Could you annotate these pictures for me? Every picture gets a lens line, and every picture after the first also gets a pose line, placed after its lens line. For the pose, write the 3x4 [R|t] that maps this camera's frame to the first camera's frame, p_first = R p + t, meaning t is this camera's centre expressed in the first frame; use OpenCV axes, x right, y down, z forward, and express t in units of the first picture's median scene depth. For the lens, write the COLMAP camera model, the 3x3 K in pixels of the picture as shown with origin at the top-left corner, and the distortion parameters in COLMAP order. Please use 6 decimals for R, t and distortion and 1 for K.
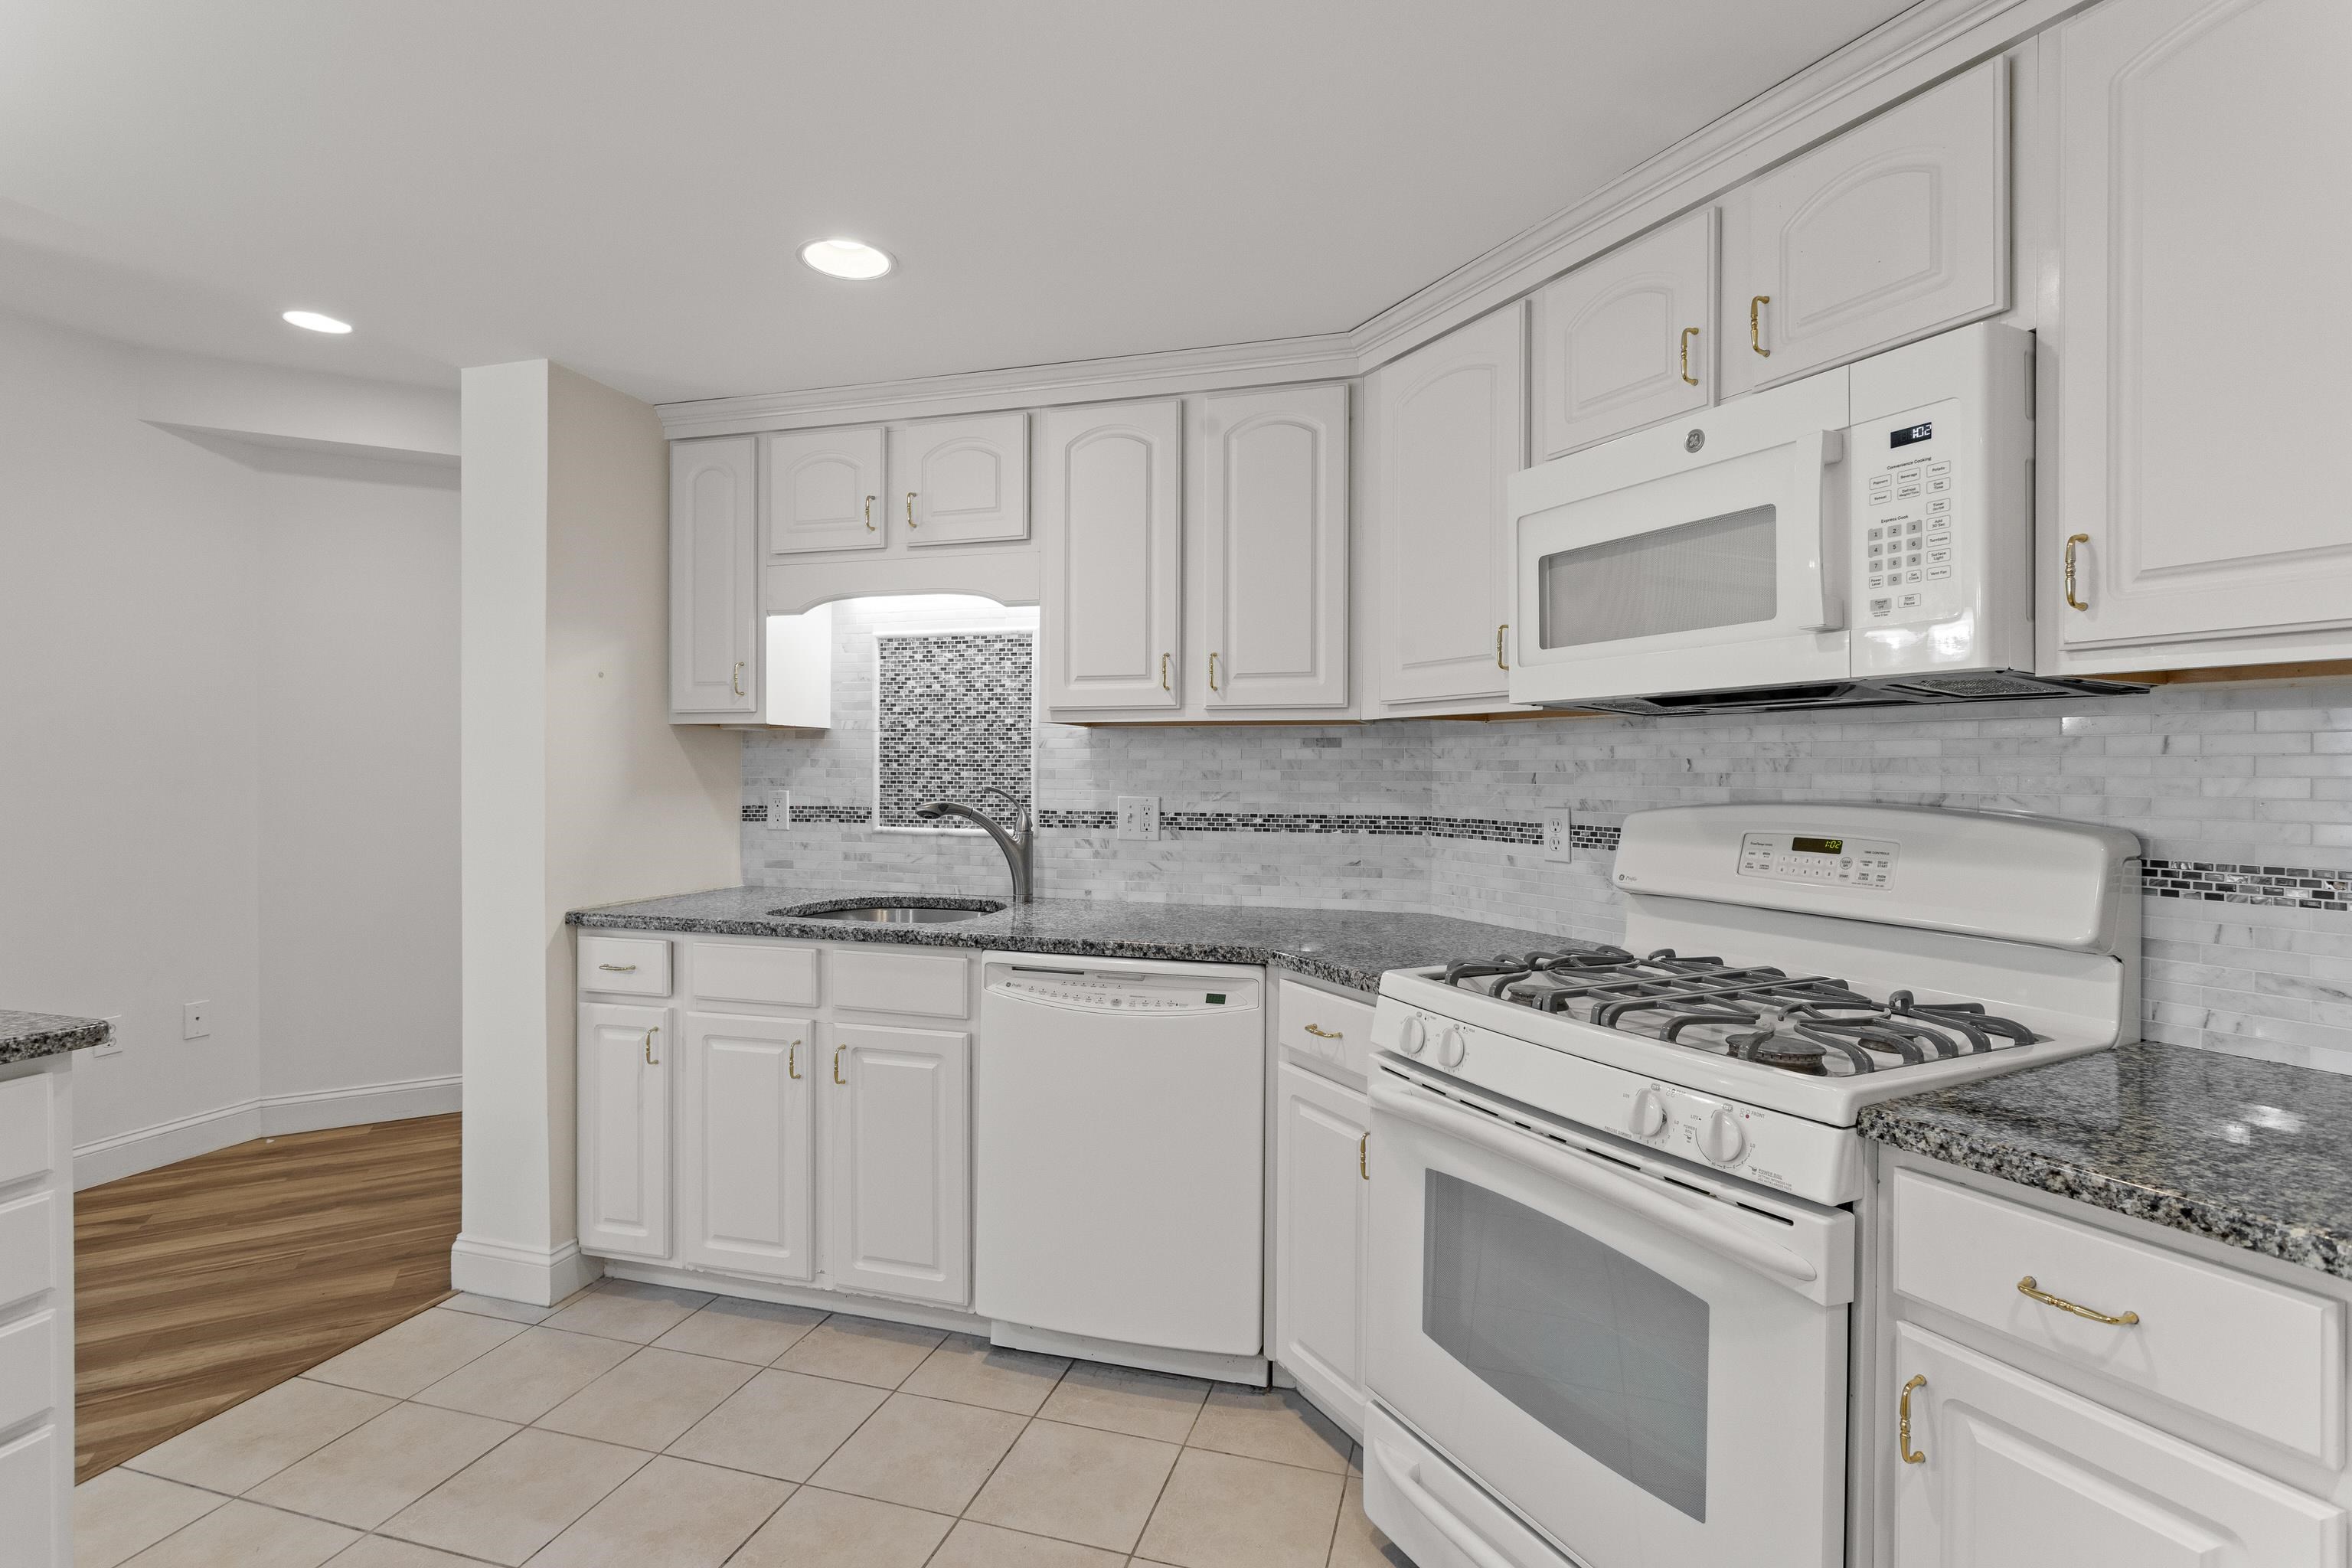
lens RADIAL K [[1110.4, 0, 1183.8], [0, 1110.4, 775.8], [0, 0, 1]] dist [0.000144, 0.000437]
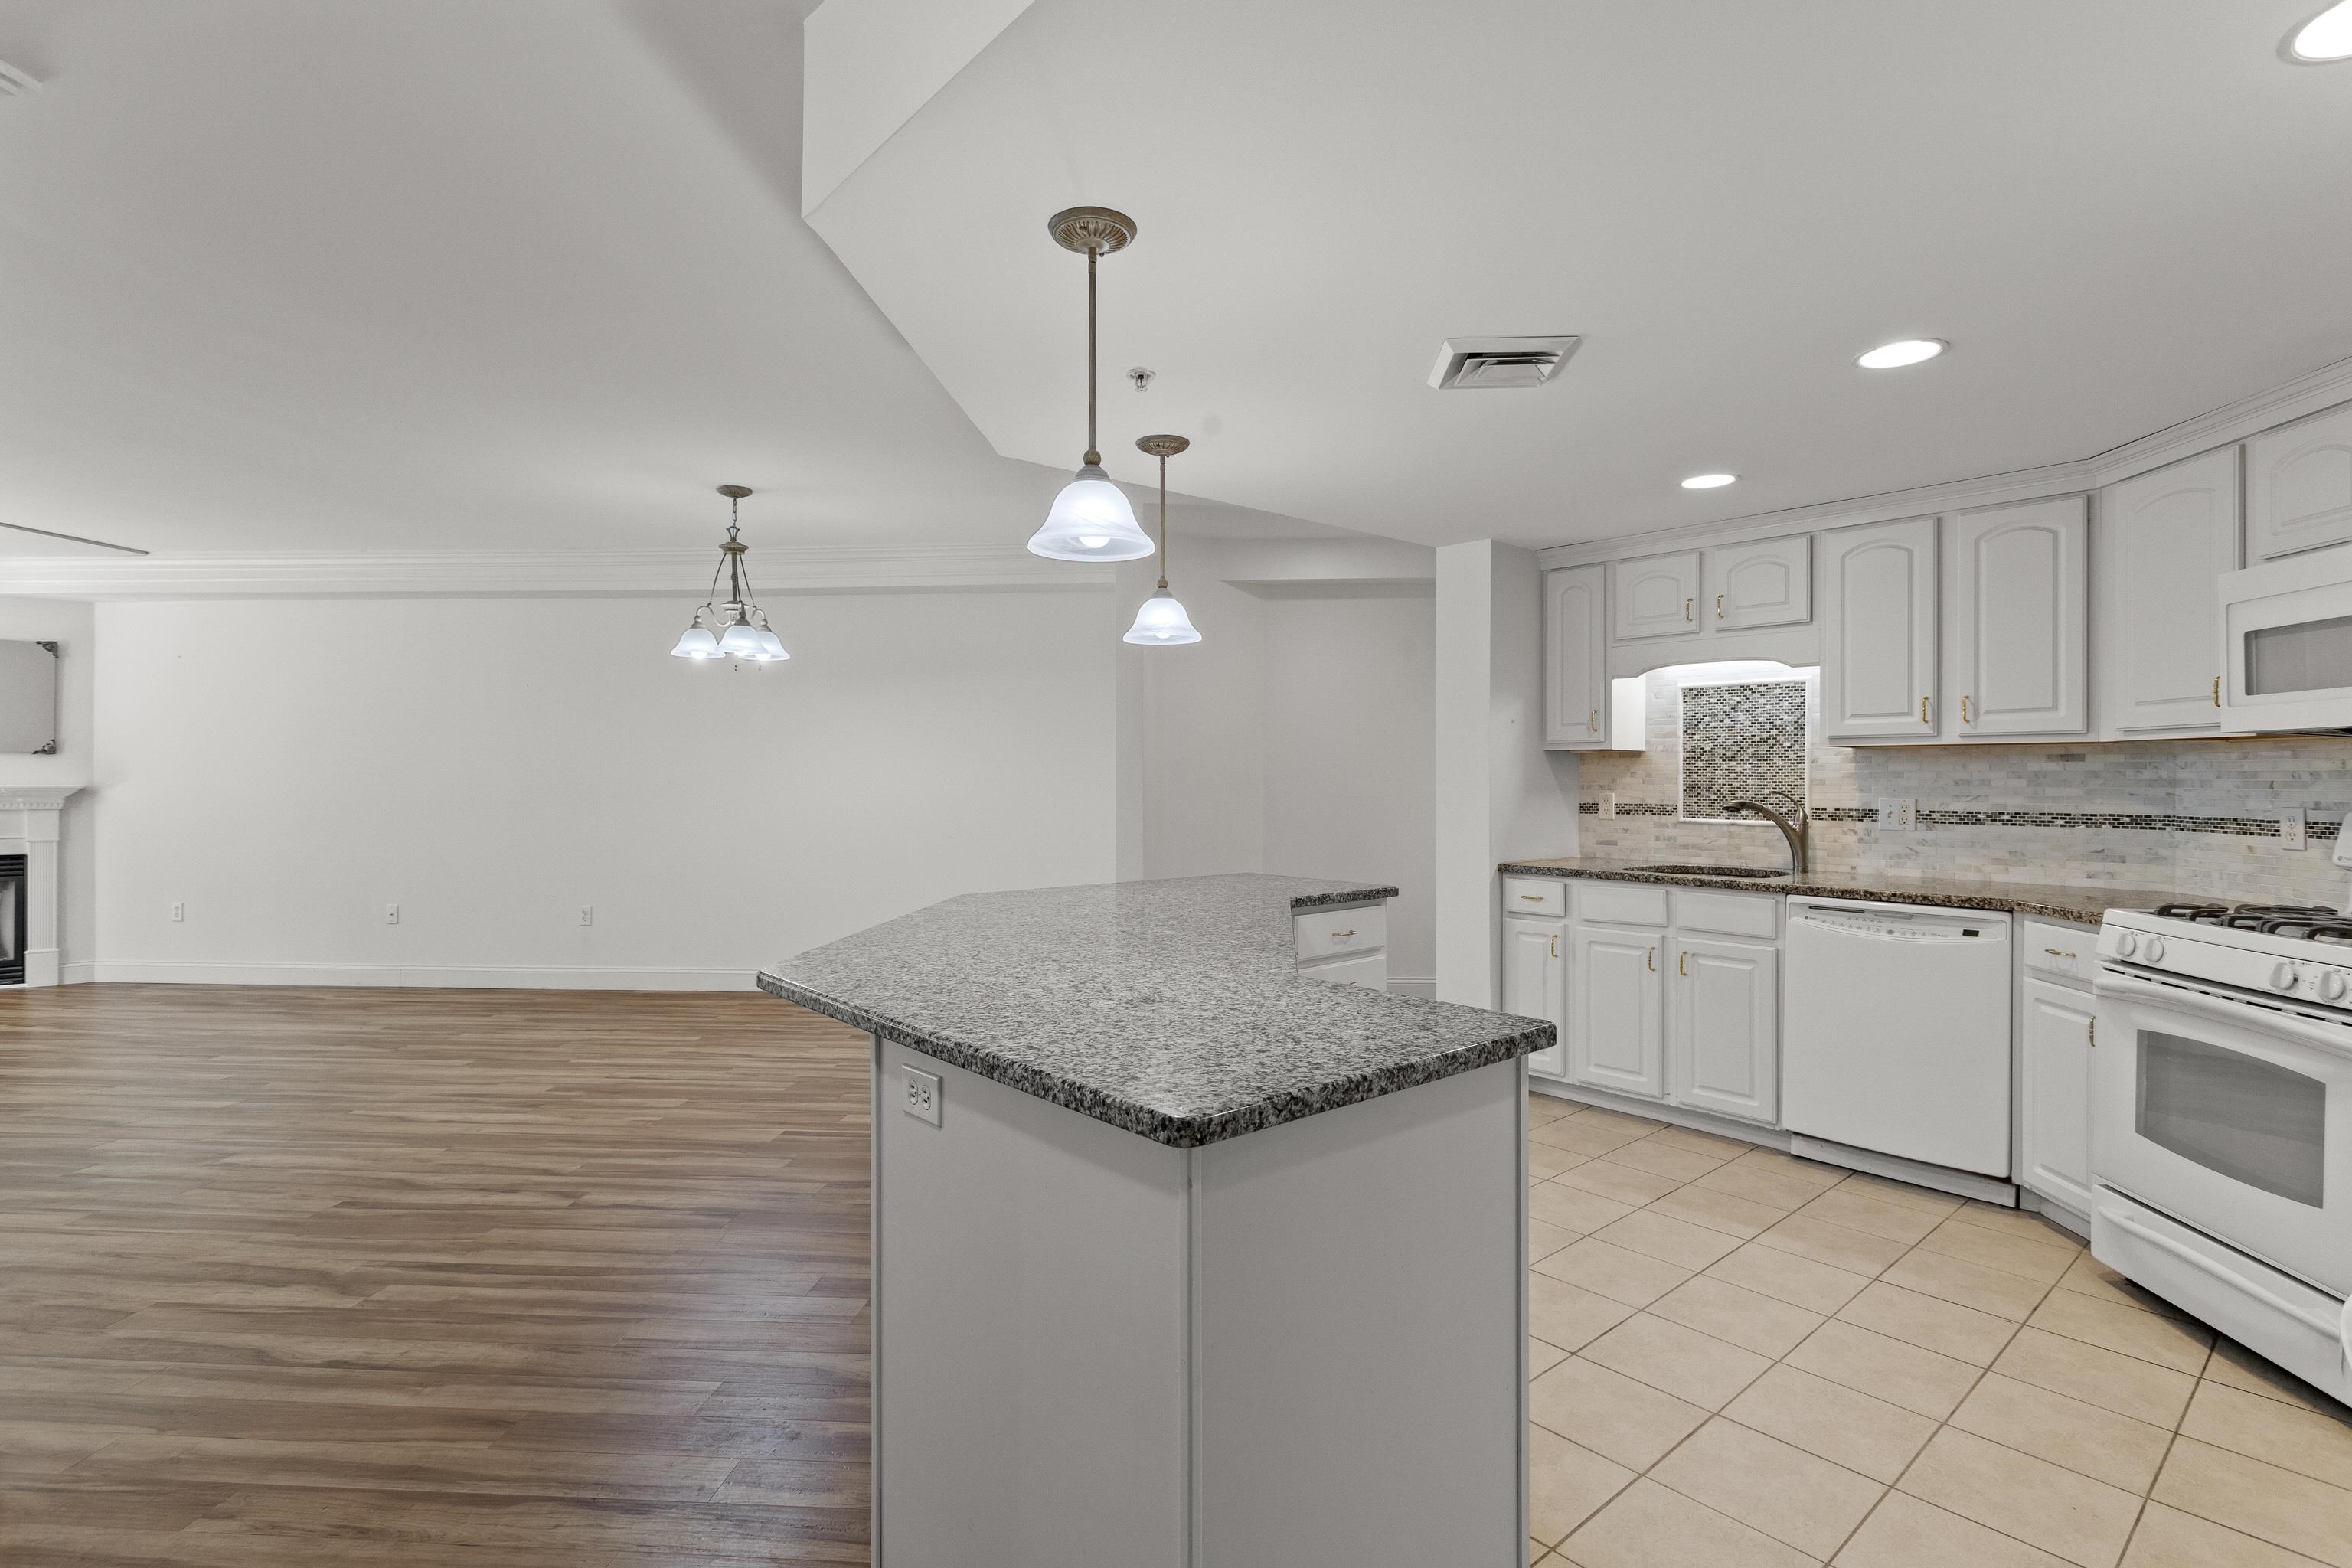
lens RADIAL K [[1124.8, 0, 1186.0], [0, 1124.8, 776.1], [0, 0, 1]] dist [0.001353, 0.000755]
pose [[0.845904, -0.002433, -0.533330, -0.045501], [-0.002263, 0.999964, -0.008150, 0.004845], [0.533331, 0.008101, 0.845868, -0.684287]]
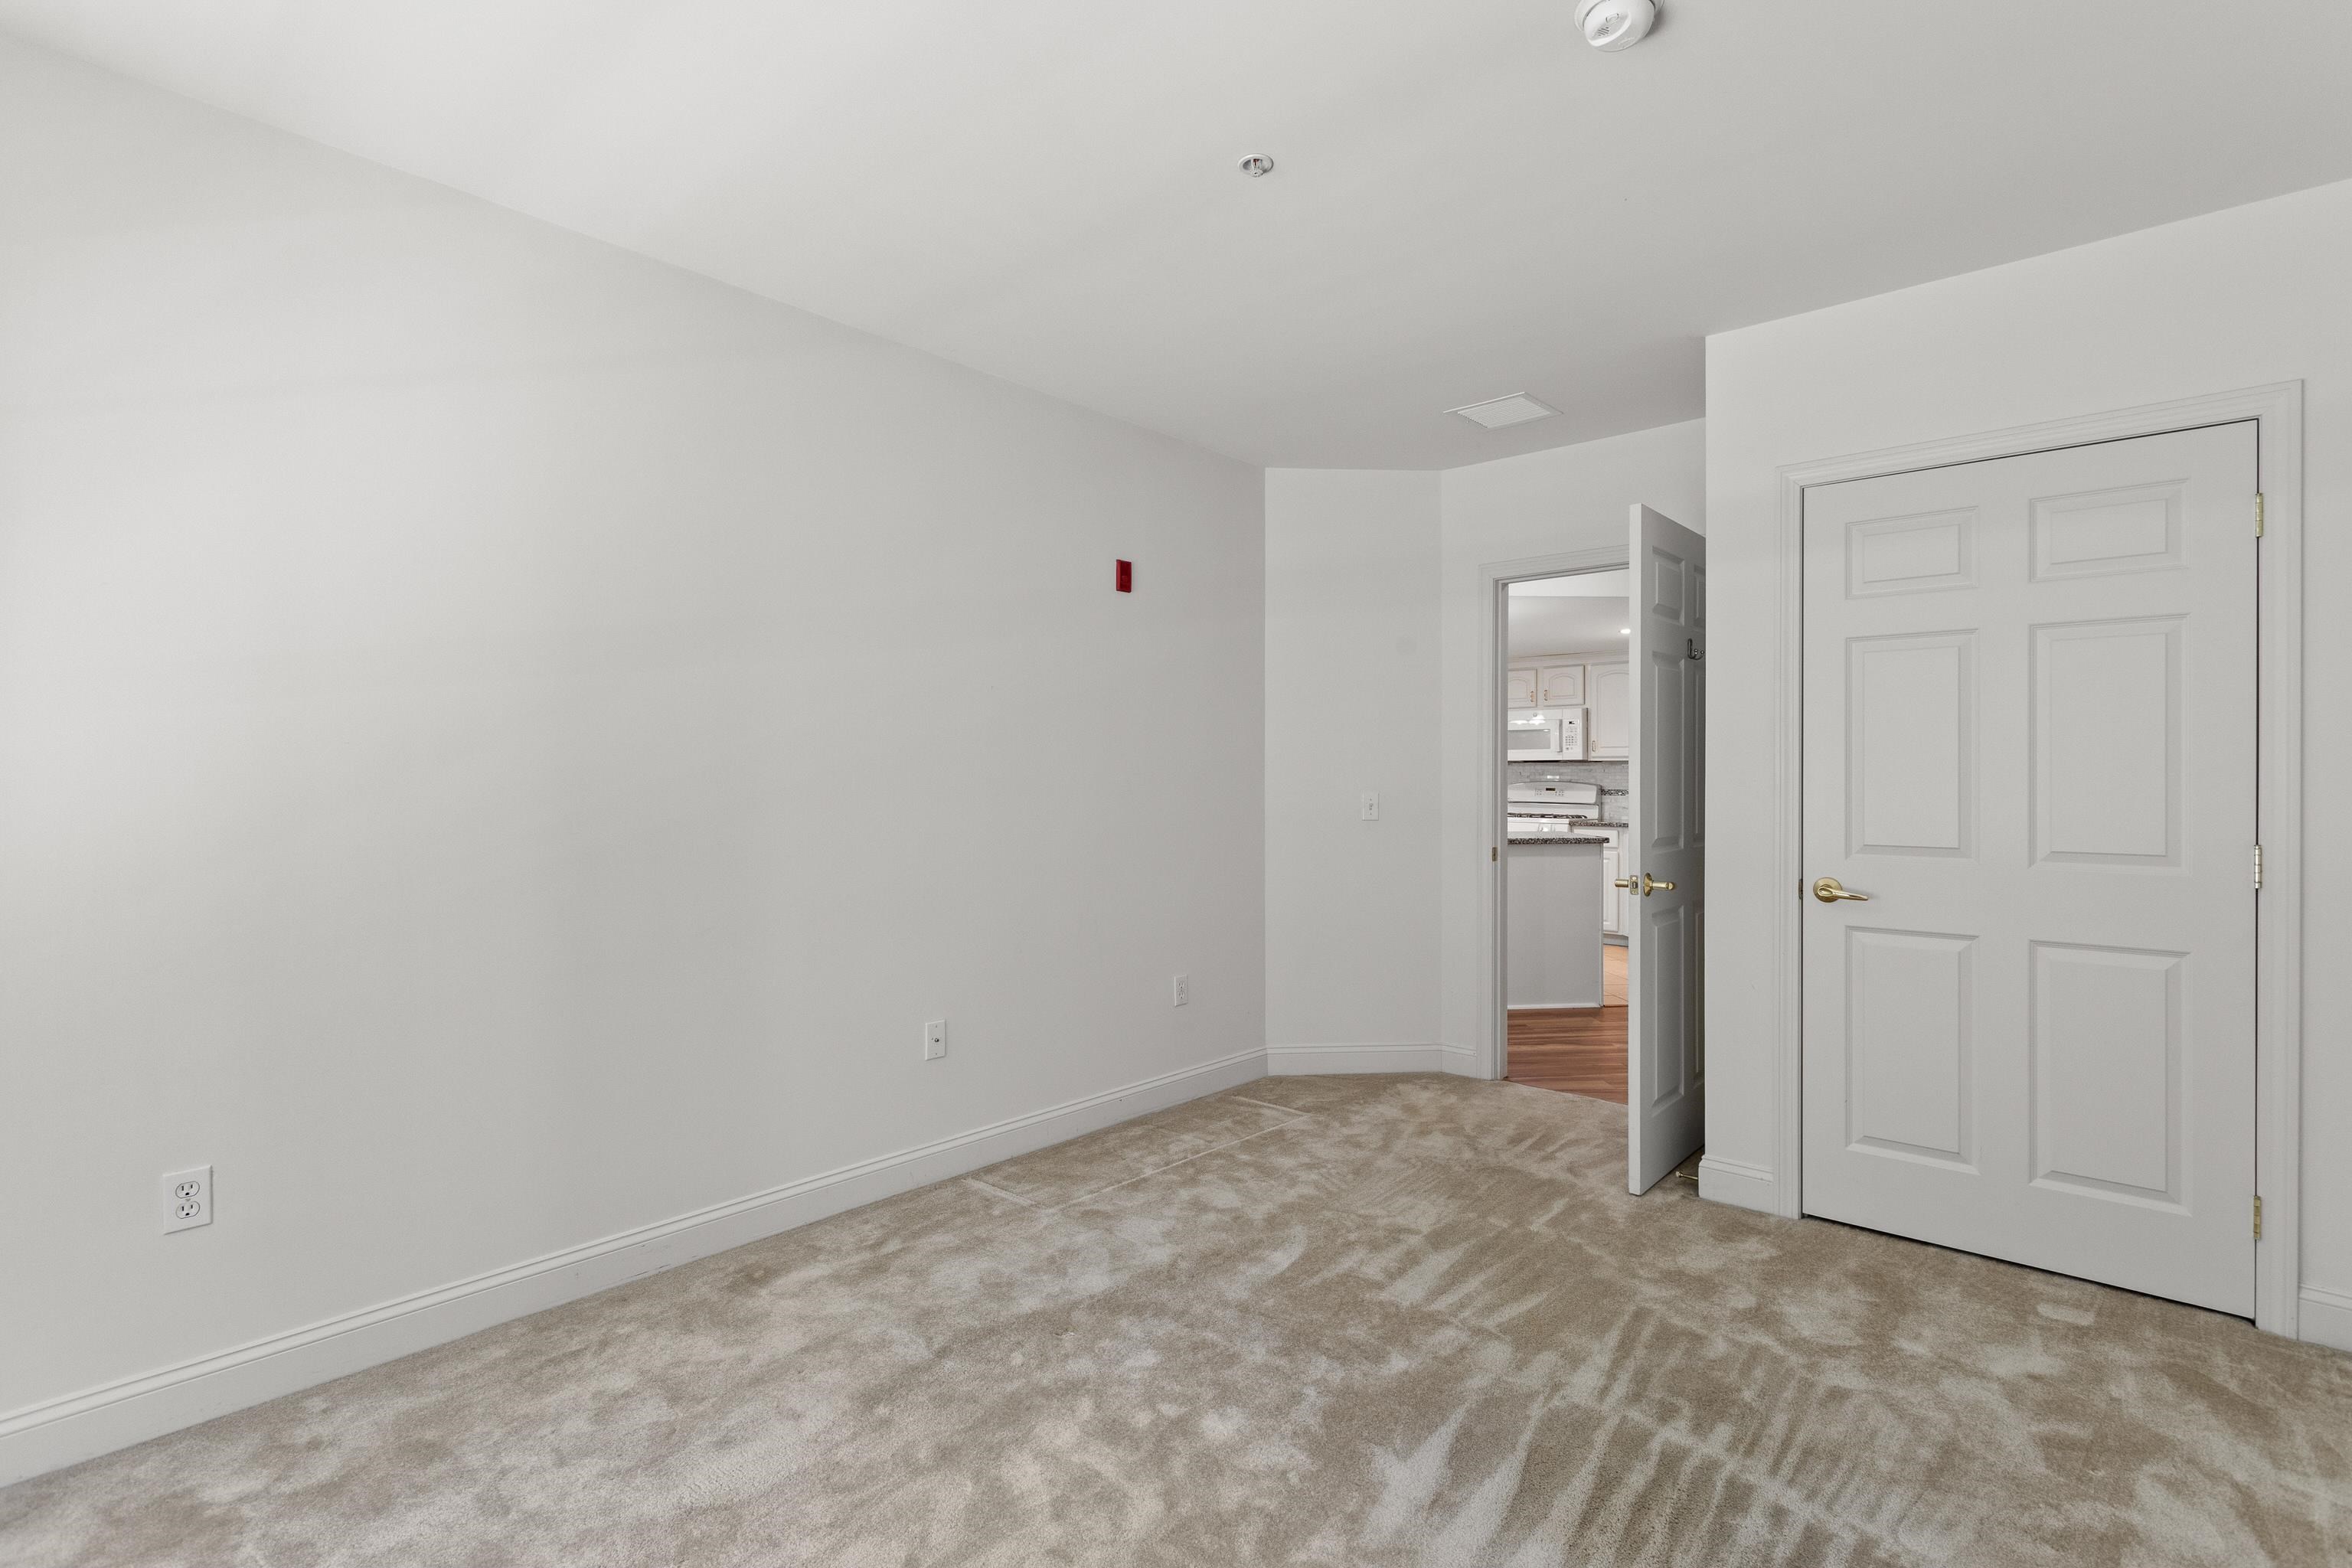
lens RADIAL K [[1132.1, 0, 1182.0], [0, 1132.1, 772.9], [0, 0, 1]] dist [0.002806, 0.000425]
pose [[0.937520, -0.000204, 0.347932, -1.861729], [0.002316, 0.999981, -0.005656, 0.008275], [-0.347924, 0.006108, 0.937503, -2.168804]]
